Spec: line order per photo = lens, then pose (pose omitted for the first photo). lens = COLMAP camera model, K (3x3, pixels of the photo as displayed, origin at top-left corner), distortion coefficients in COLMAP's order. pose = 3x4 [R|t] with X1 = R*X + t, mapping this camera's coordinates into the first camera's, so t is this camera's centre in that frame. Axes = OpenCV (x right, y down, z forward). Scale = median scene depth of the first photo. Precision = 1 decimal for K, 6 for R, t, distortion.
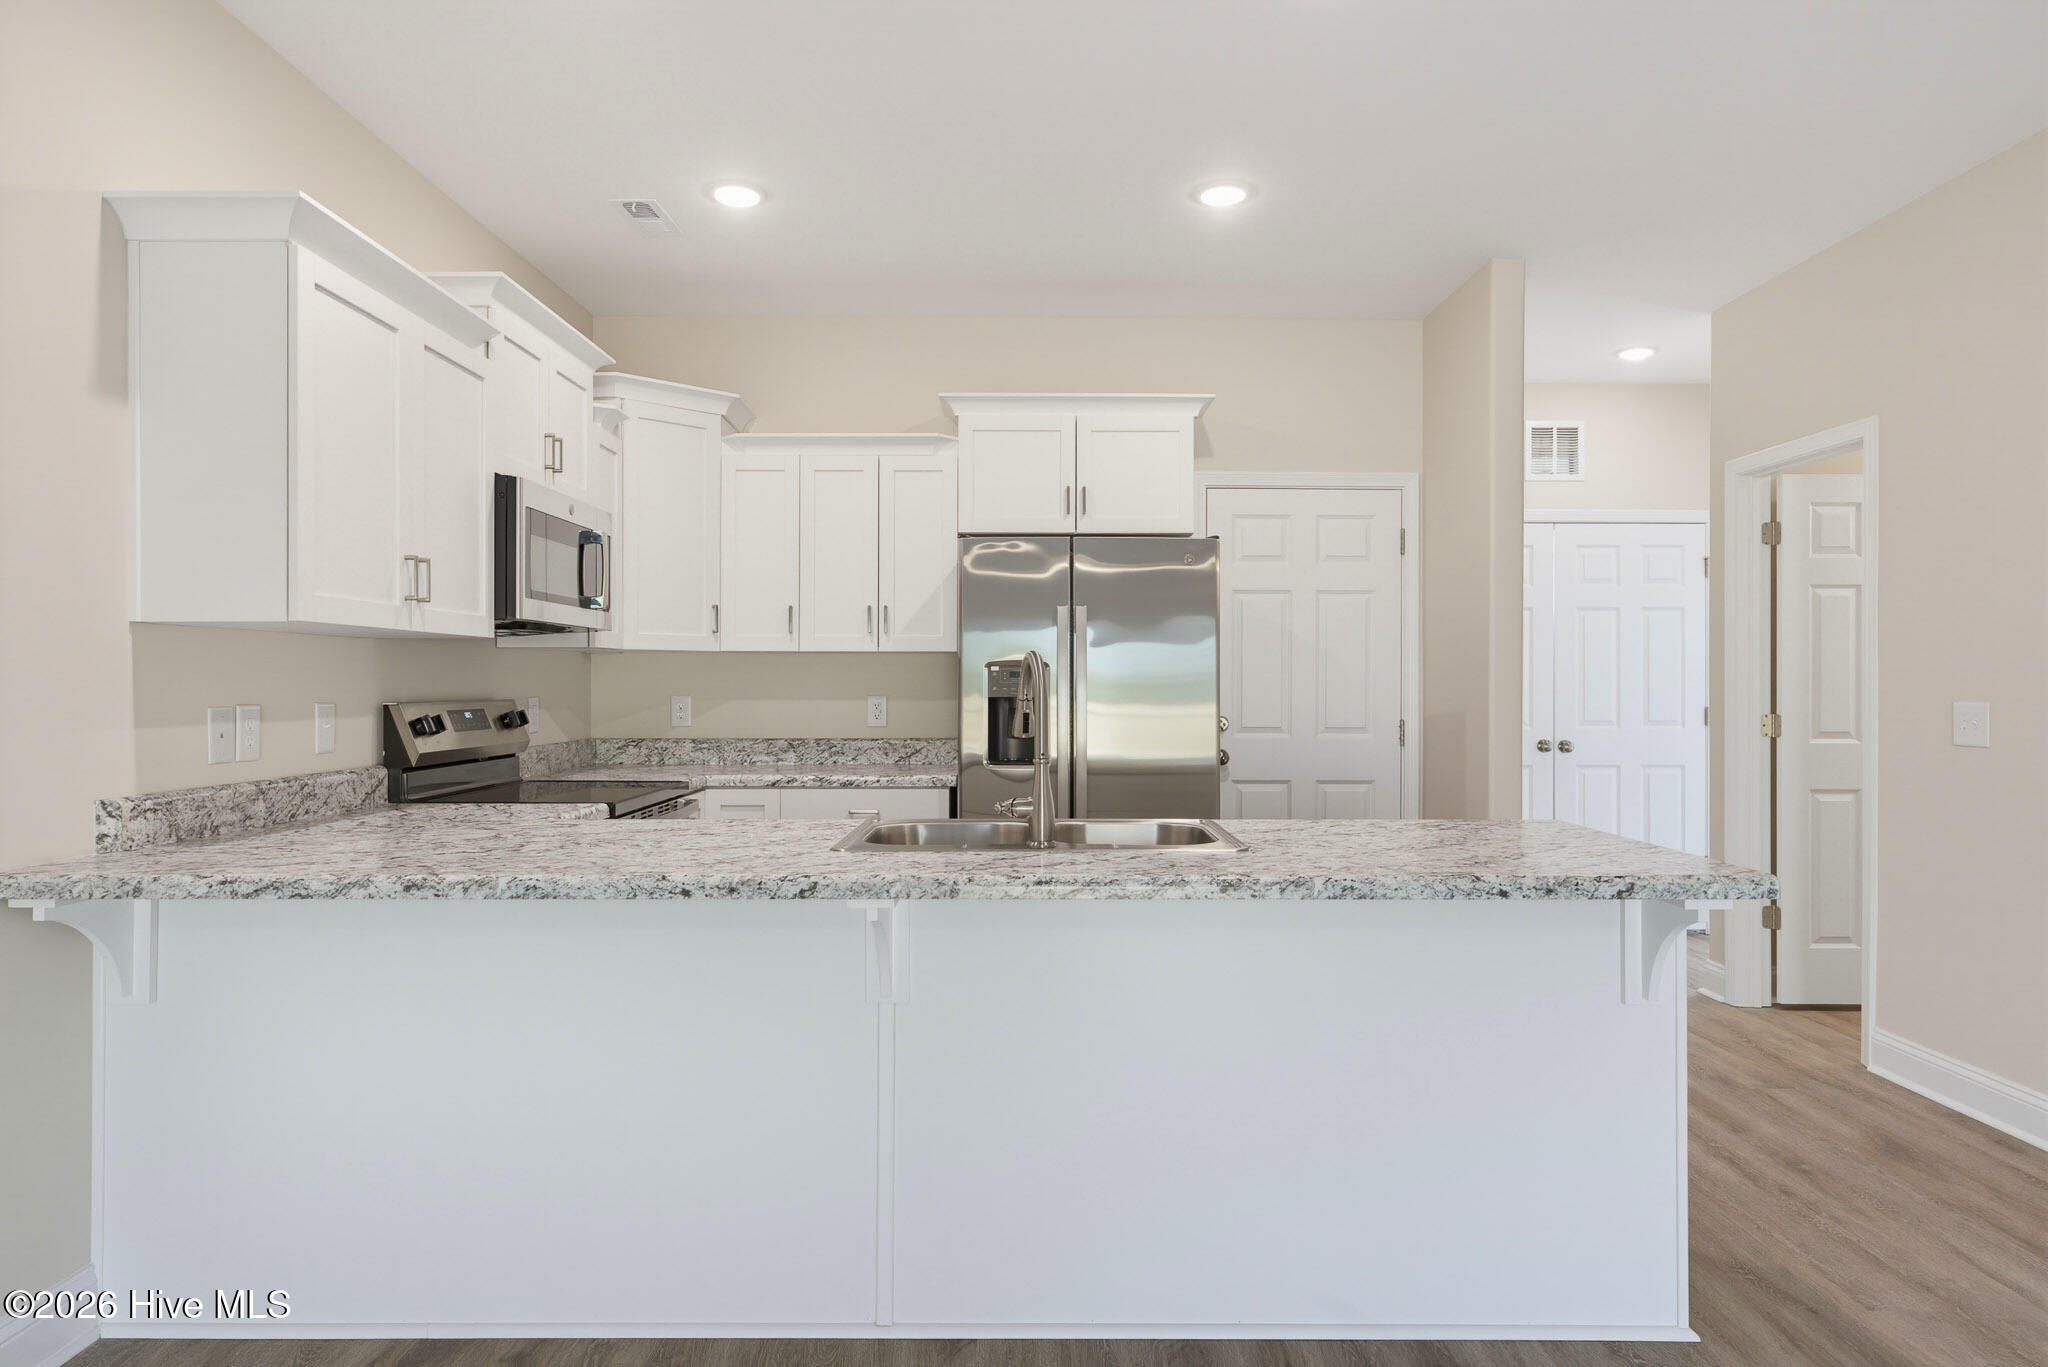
lens RADIAL K [[1228.3, 0, 1036.2], [0, 1228.3, 686.1], [0, 0, 1]] dist [0.000044, 0.002919]
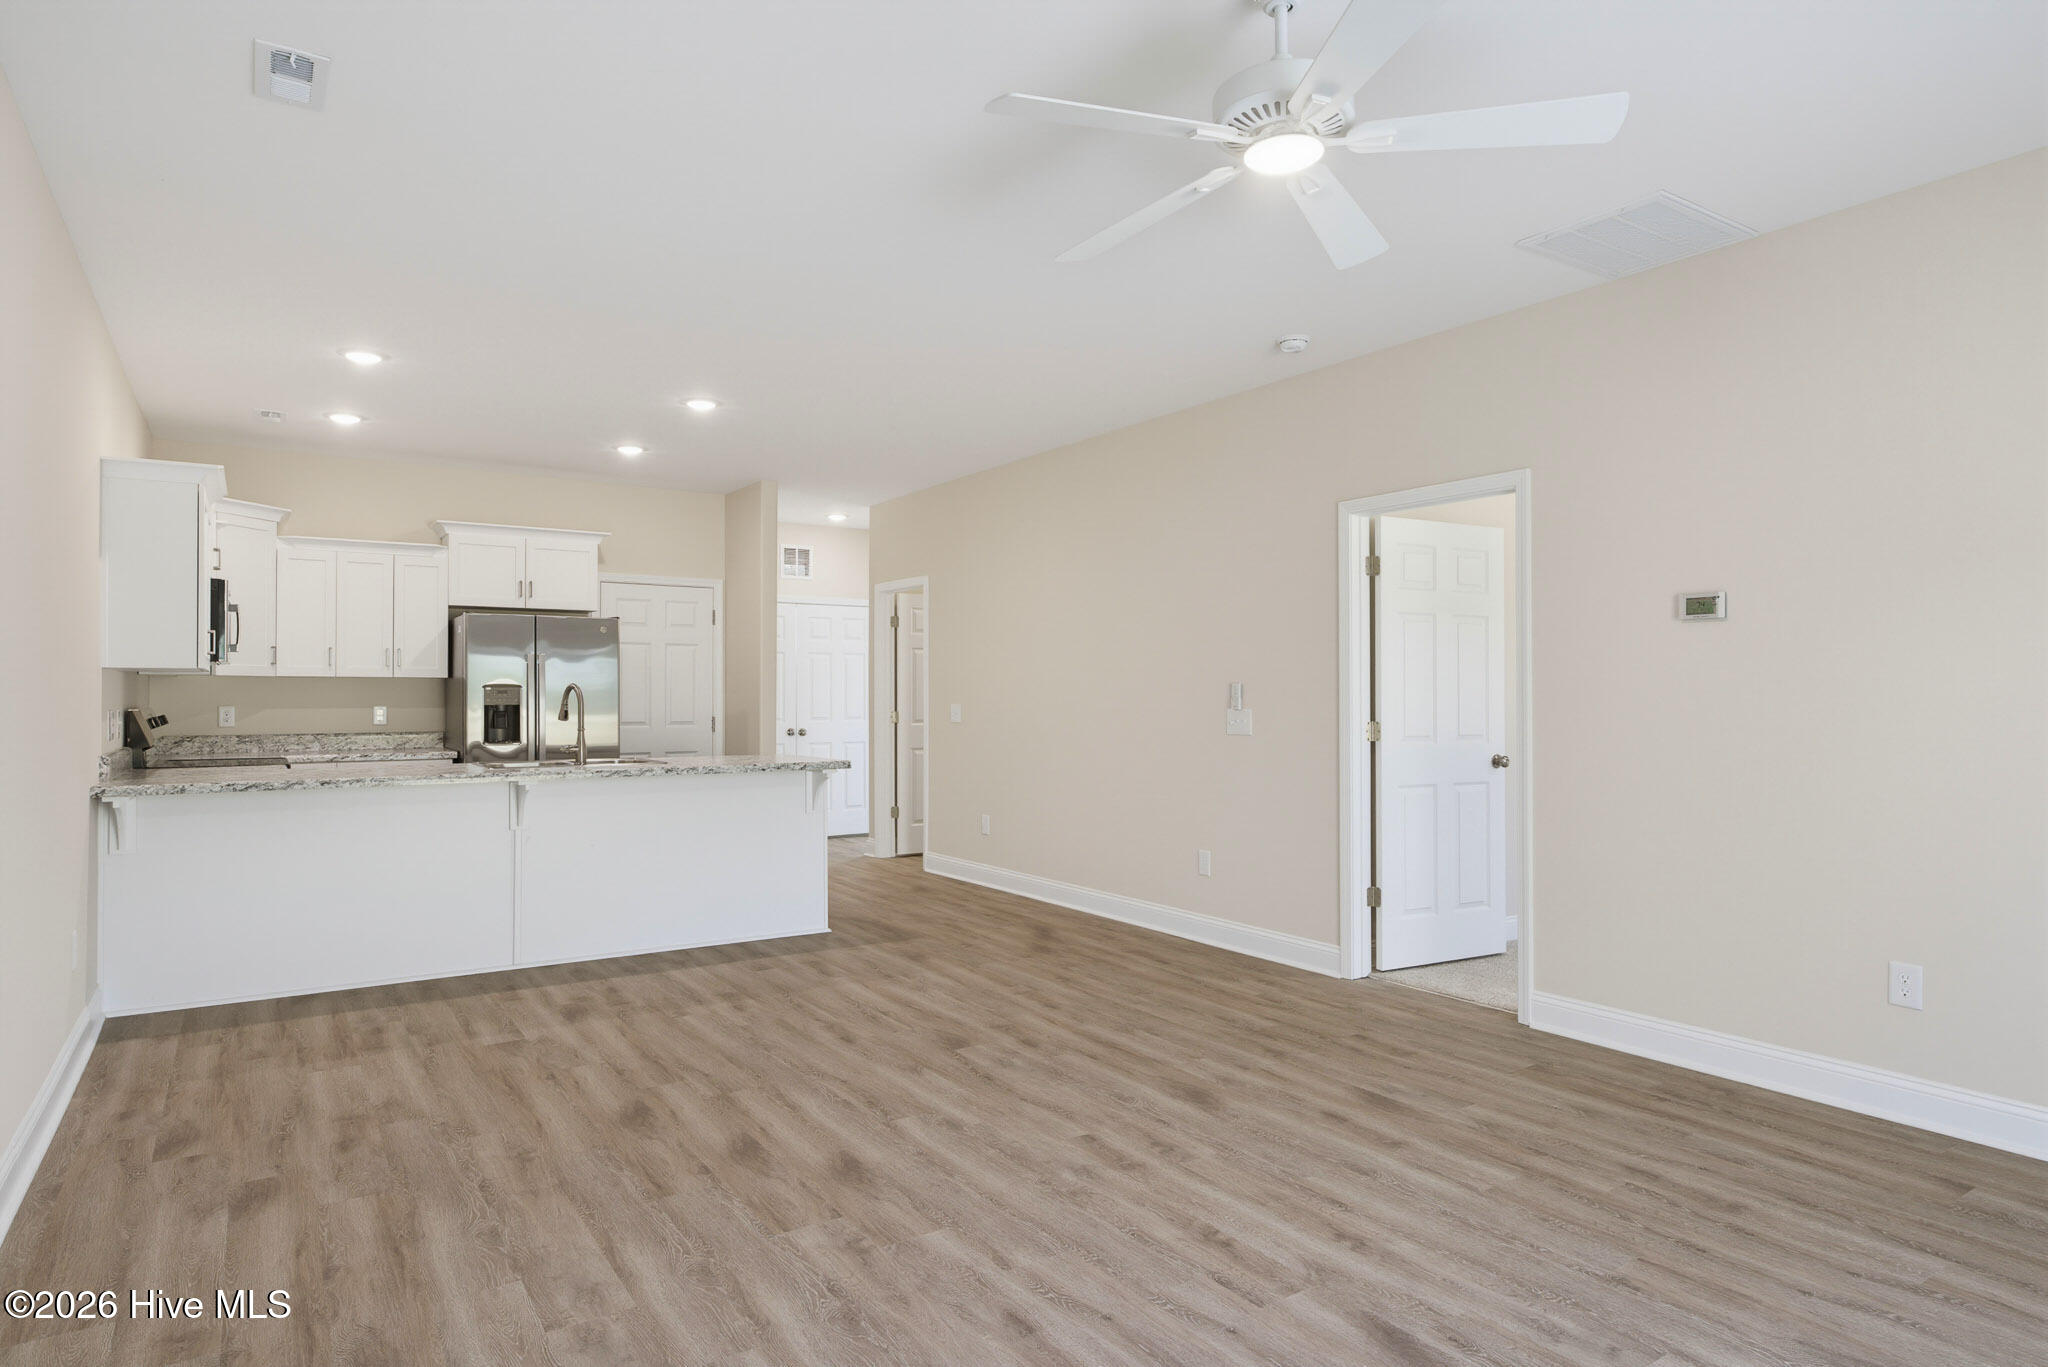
lens RADIAL K [[1167.9, 0, 1032.6], [0, 1167.9, 684.5], [0, 0, 1]] dist [-0.003655, 0.000788]
pose [[0.835893, 0.003806, 0.548879, -0.302346], [0.001955, 0.999949, -0.009909, -0.002119], [-0.548888, 0.009356, 0.835843, -0.829830]]
